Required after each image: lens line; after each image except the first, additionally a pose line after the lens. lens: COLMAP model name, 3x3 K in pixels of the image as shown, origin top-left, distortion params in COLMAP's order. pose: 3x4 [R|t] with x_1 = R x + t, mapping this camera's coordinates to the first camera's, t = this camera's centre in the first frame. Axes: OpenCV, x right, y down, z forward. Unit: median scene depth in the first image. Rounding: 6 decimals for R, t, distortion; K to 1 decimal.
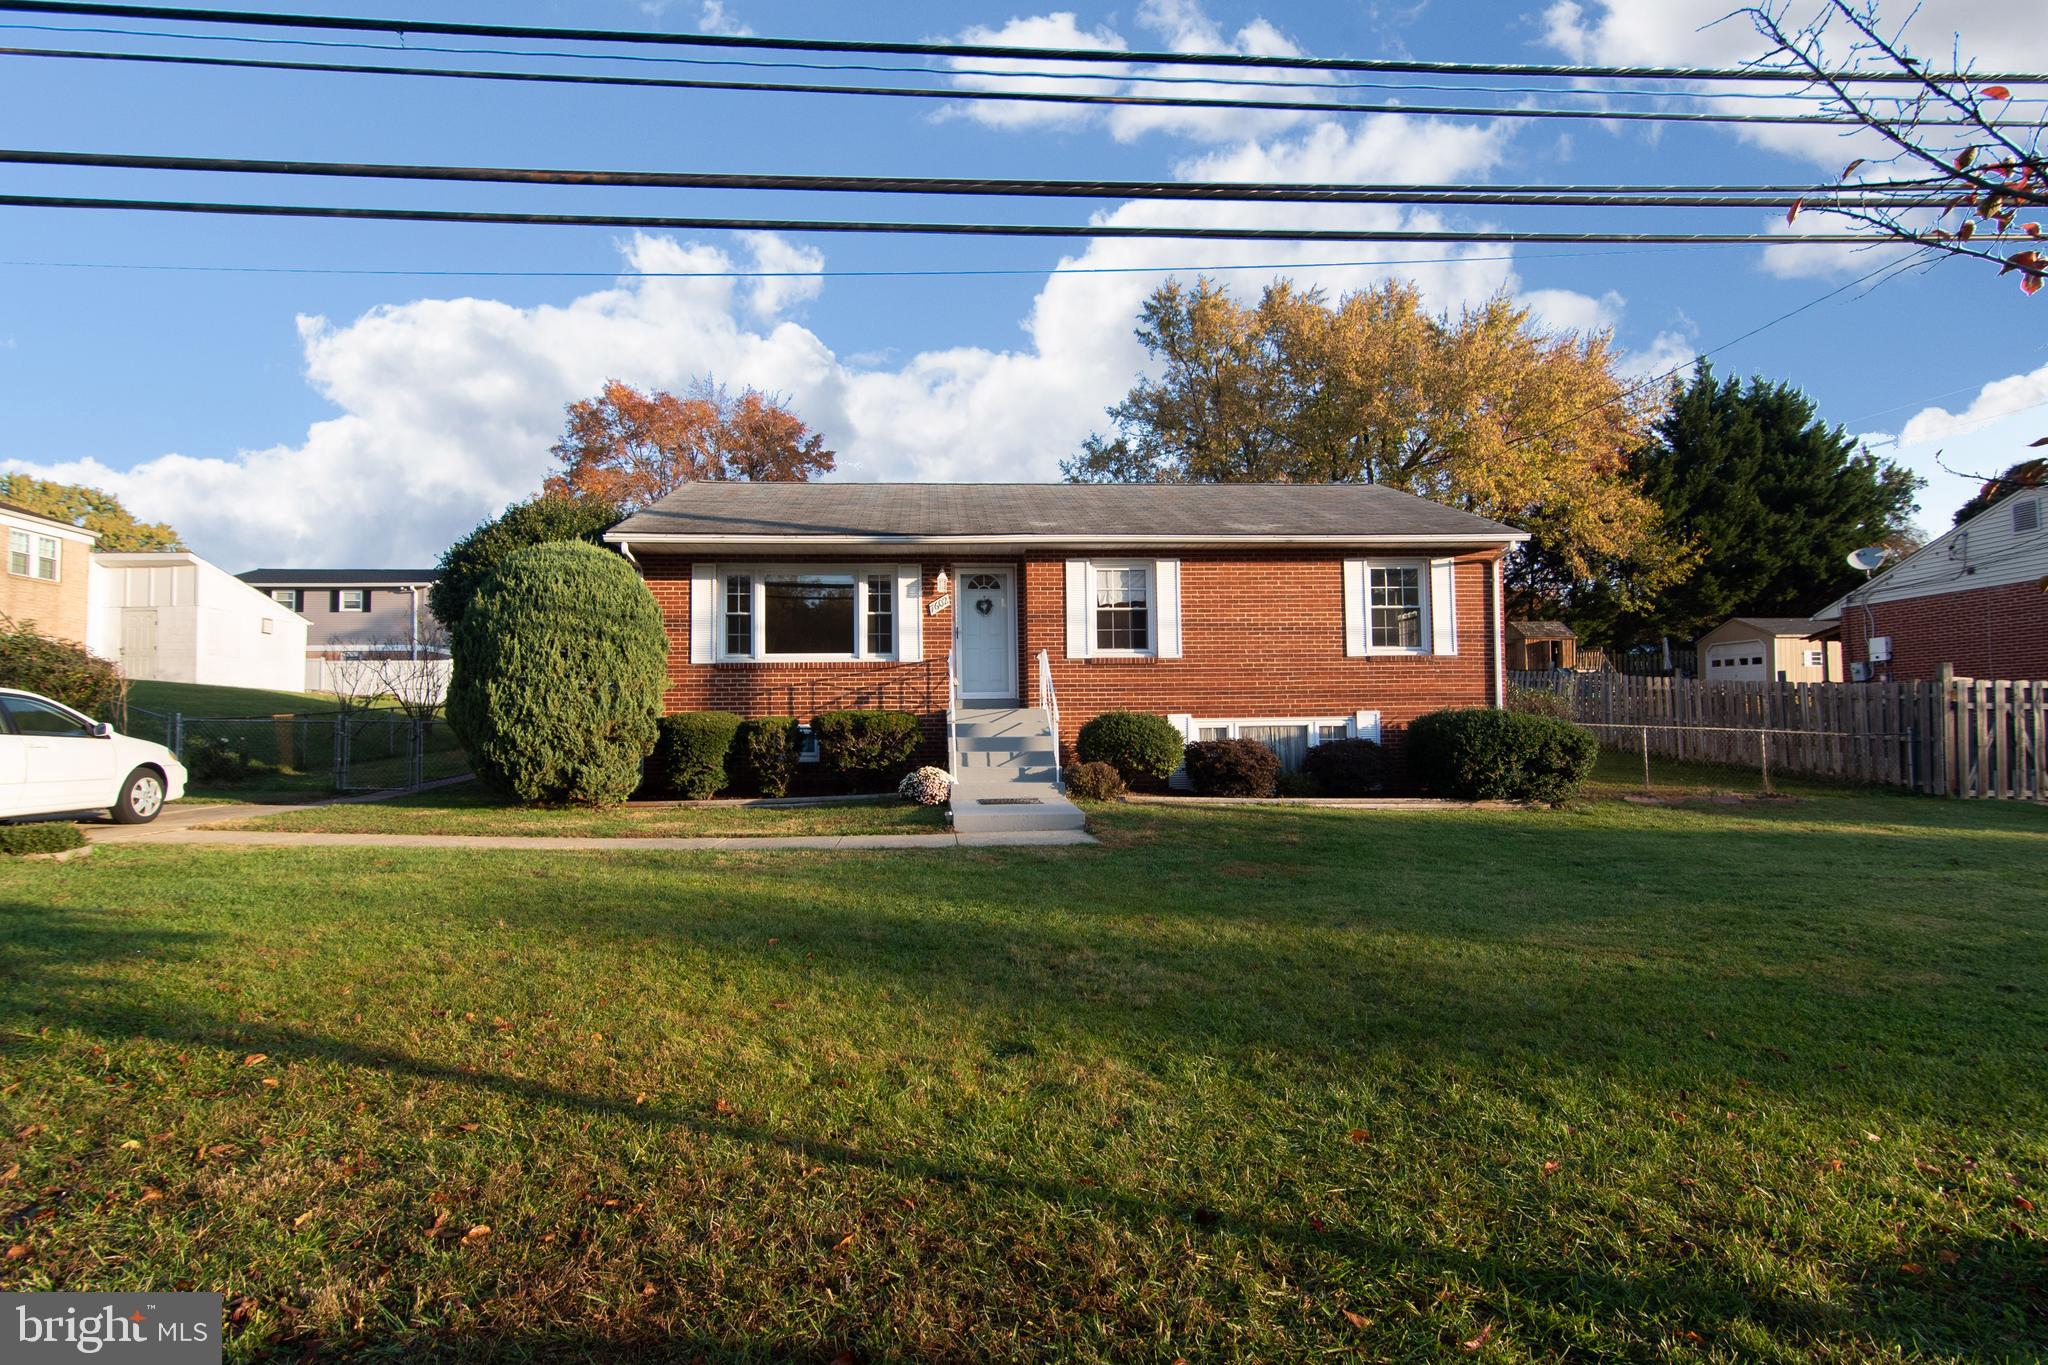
lens RADIAL K [[982.5, 0, 1024.0], [0, 982.5, 682.5], [0, 0, 1]] dist [-0.000635, 0.000016]
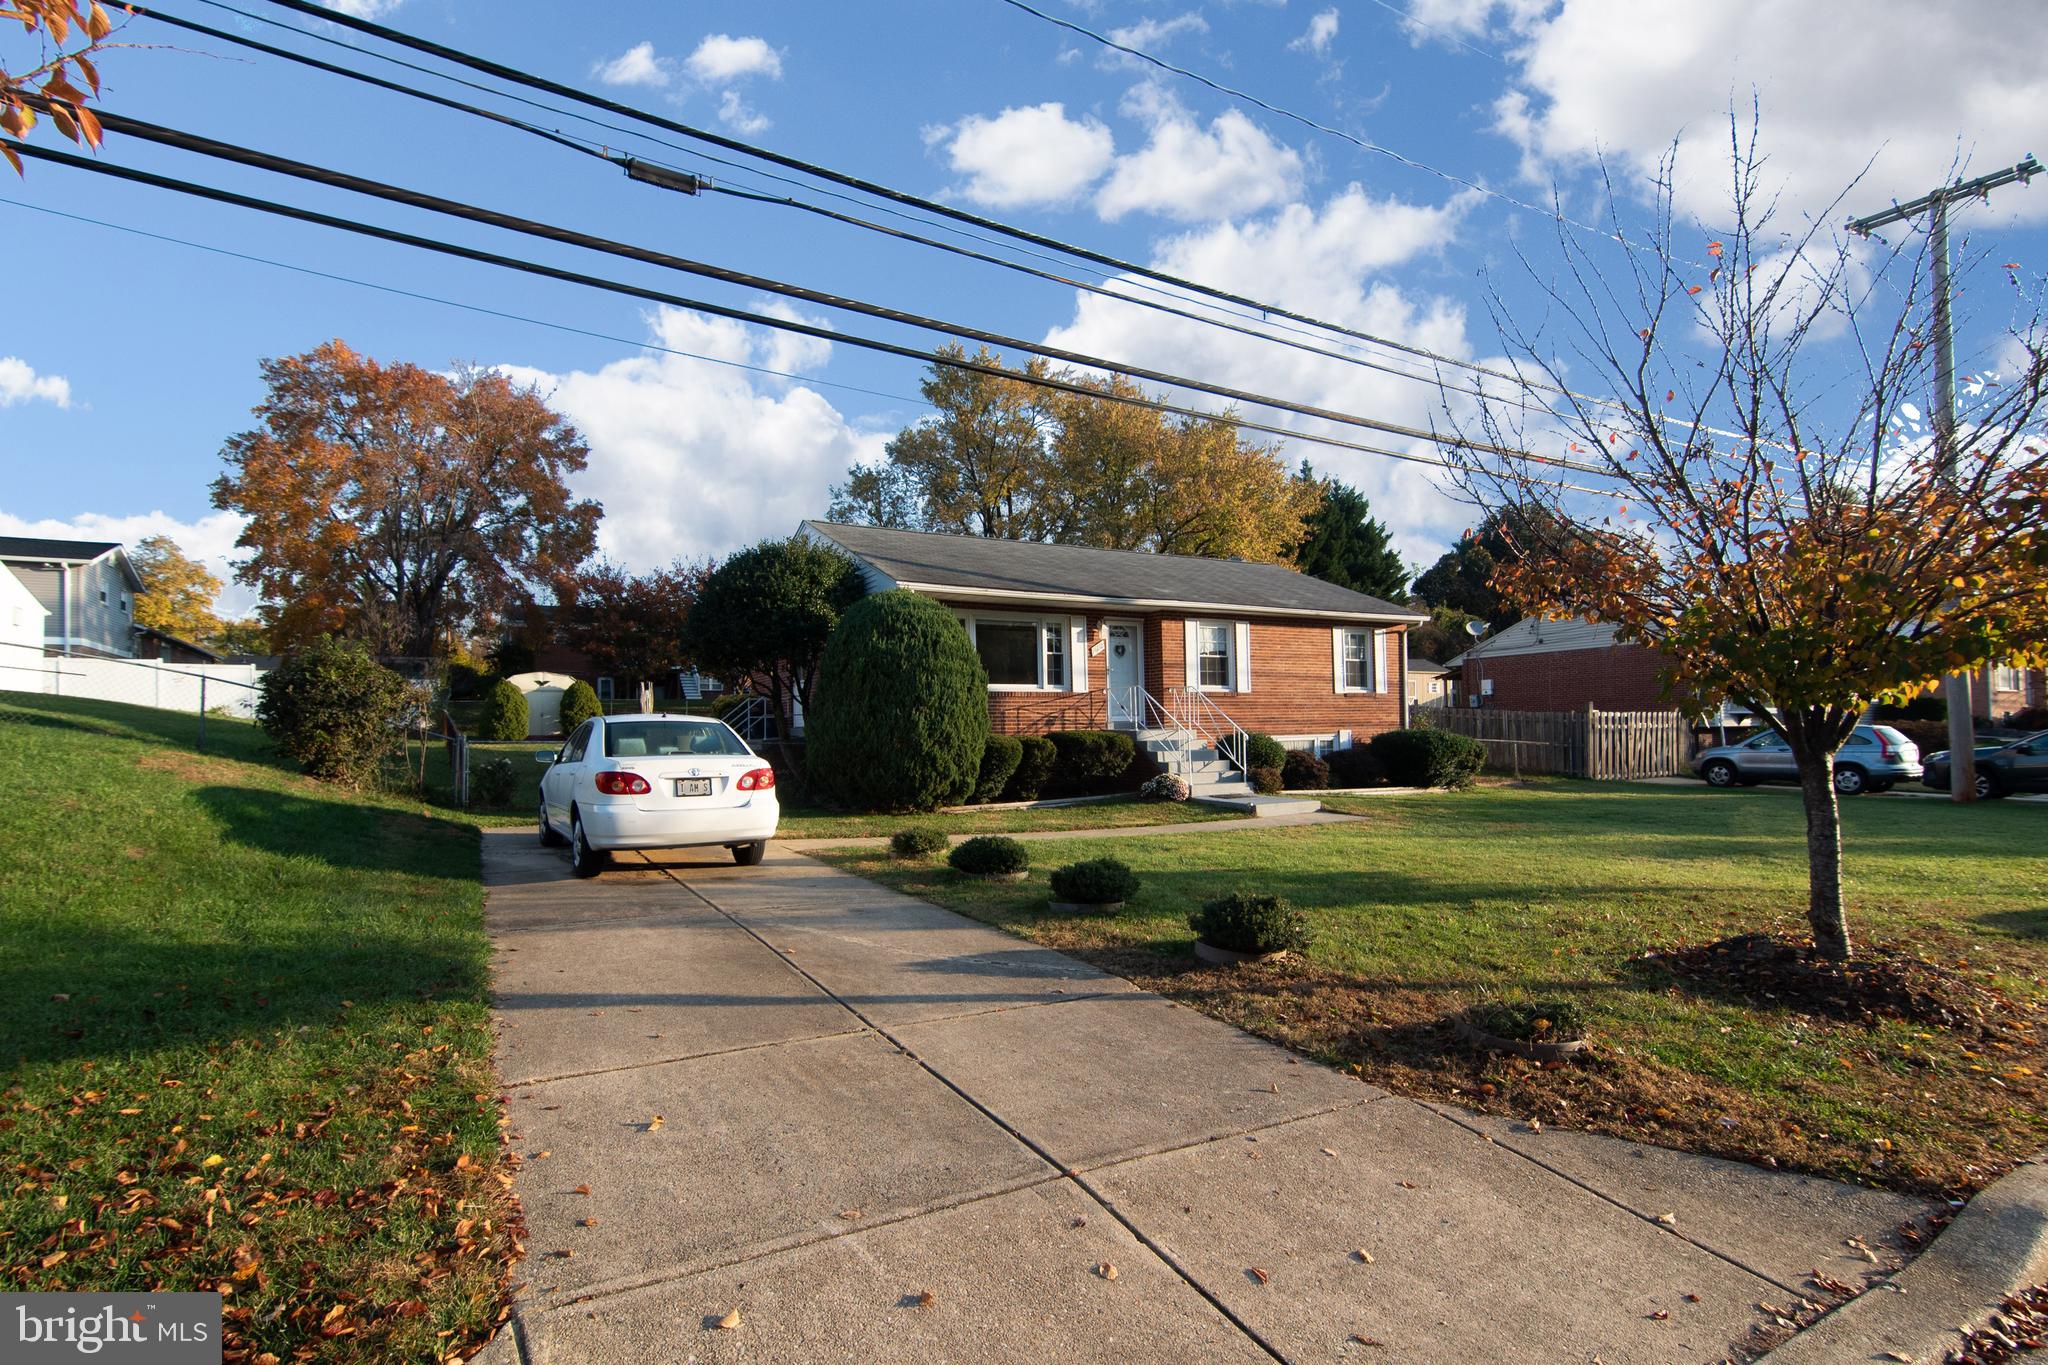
lens RADIAL K [[982.5, 0, 1024.0], [0, 982.5, 682.5], [0, 0, 1]] dist [-0.000635, 0.000016]
pose [[0.897090, 0.020033, 0.441393, -0.741934], [-0.017071, 0.999797, -0.010680, -0.018781], [-0.441518, 0.002046, 0.897250, -0.118177]]
